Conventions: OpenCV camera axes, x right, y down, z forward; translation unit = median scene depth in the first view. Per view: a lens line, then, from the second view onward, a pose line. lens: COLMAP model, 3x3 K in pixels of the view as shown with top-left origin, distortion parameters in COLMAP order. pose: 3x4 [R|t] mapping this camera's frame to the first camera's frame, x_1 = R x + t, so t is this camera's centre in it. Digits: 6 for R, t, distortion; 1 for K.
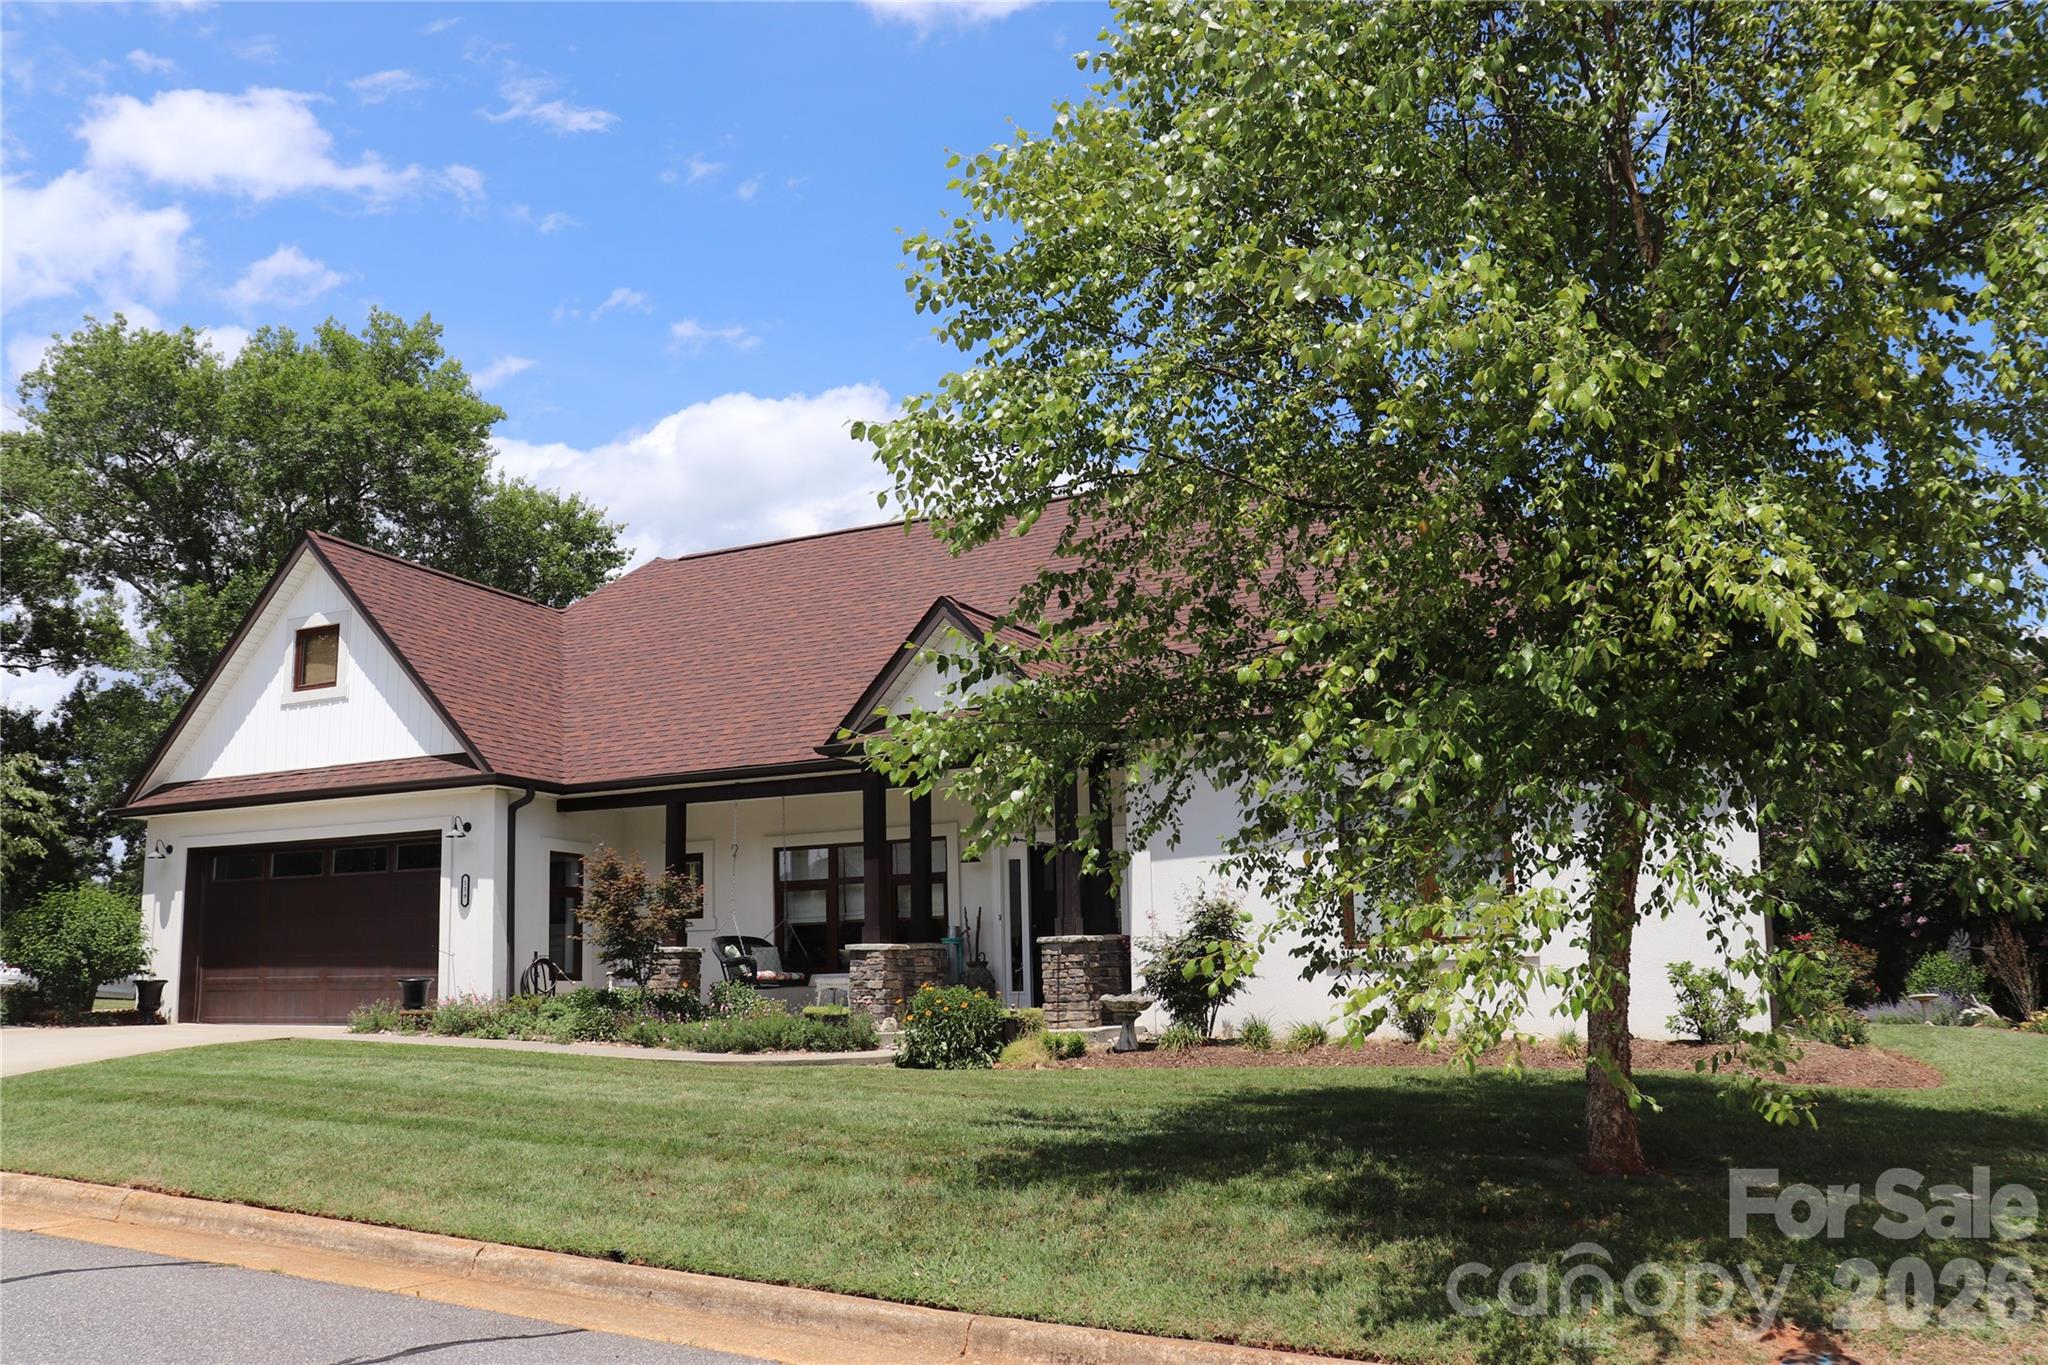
lens RADIAL K [[1684.6, 0, 1024.0], [0, 1684.6, 682.5], [0, 0, 1]] dist [-0.167590, 0.146662]
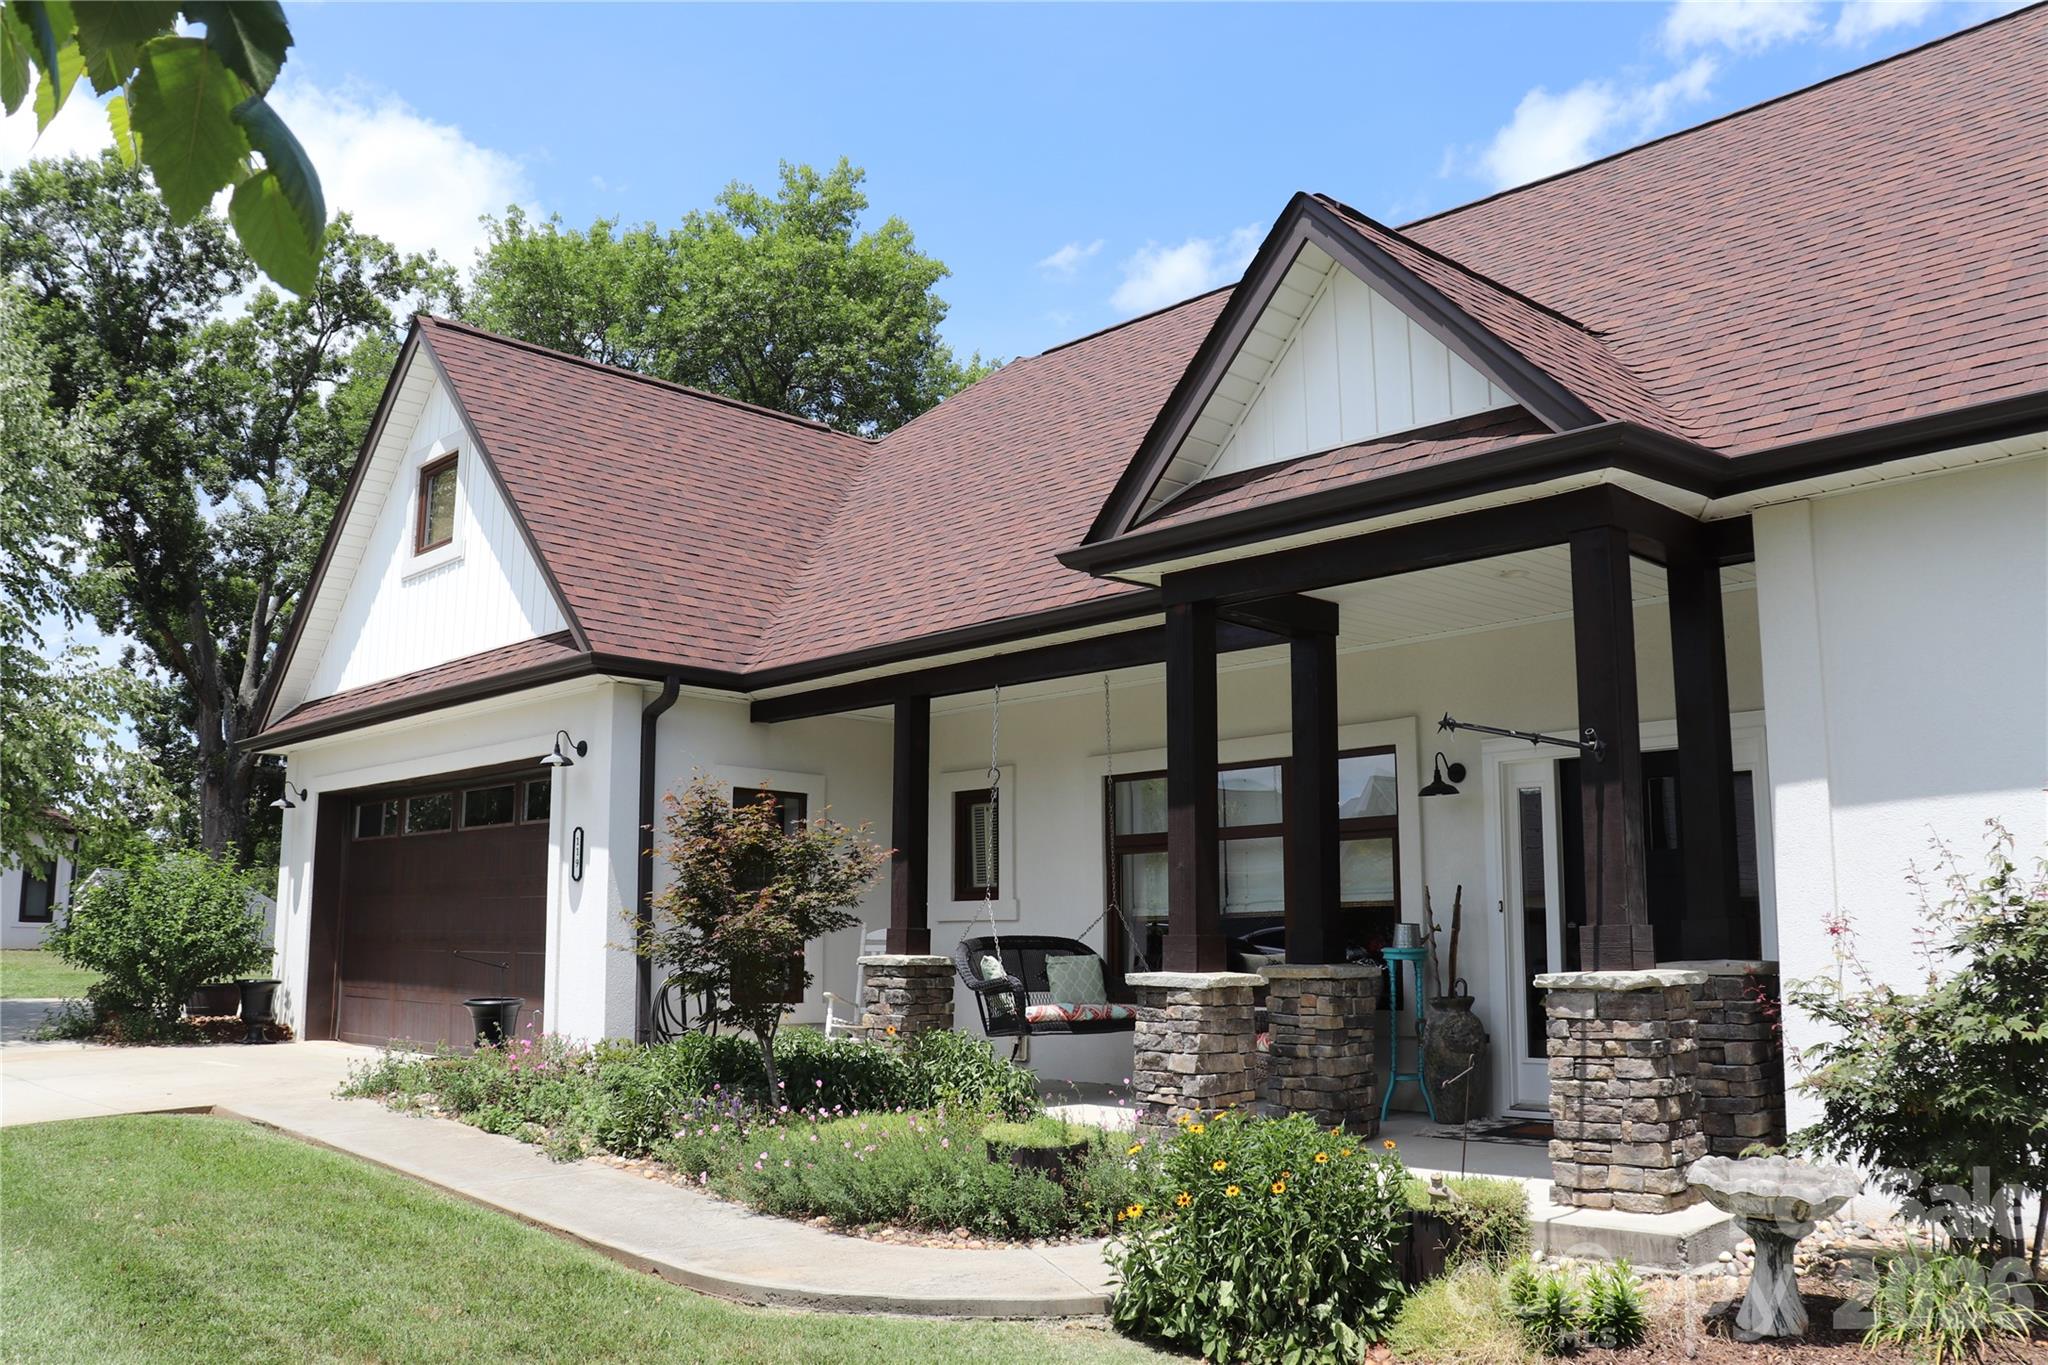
lens RADIAL K [[1684.6, 0, 1024.0], [0, 1684.6, 682.5], [0, 0, 1]] dist [-0.167590, 0.146662]
pose [[0.931838, -0.033033, -0.361367, 0.033323], [0.043809, 0.998805, 0.021666, 0.058065], [0.360219, -0.036020, 0.932172, 0.500563]]
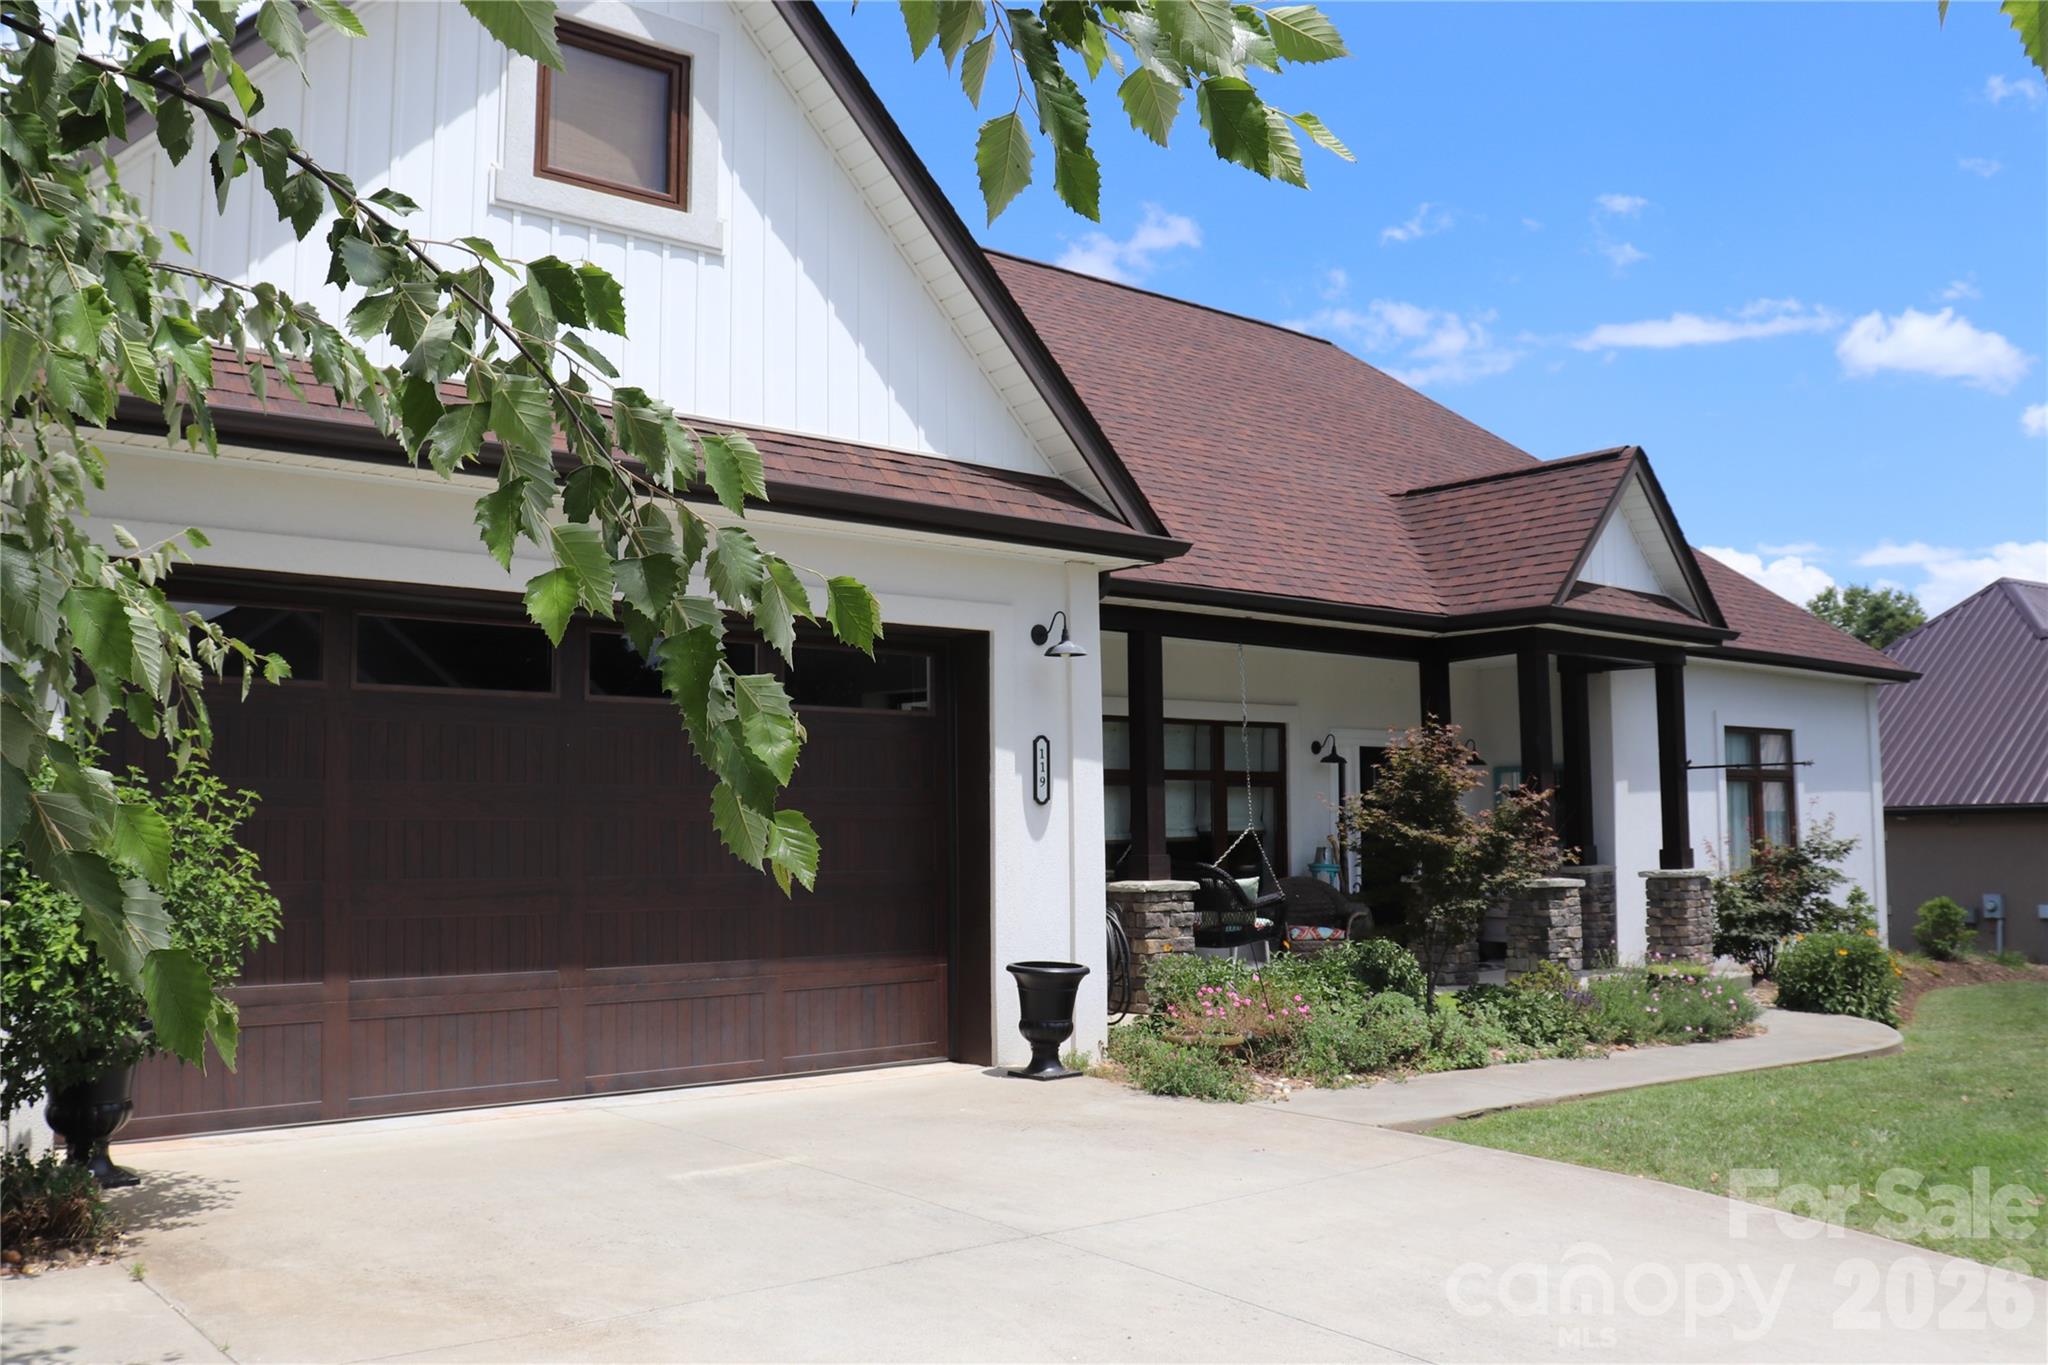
lens RADIAL K [[1684.6, 0, 1024.0], [0, 1684.6, 682.5], [0, 0, 1]] dist [-0.167590, 0.146662]
pose [[0.424823, 0.097684, 0.899991, -0.773255], [-0.166085, 0.985697, -0.028590, 0.116448], [-0.889911, -0.137329, 0.434970, 0.804664]]
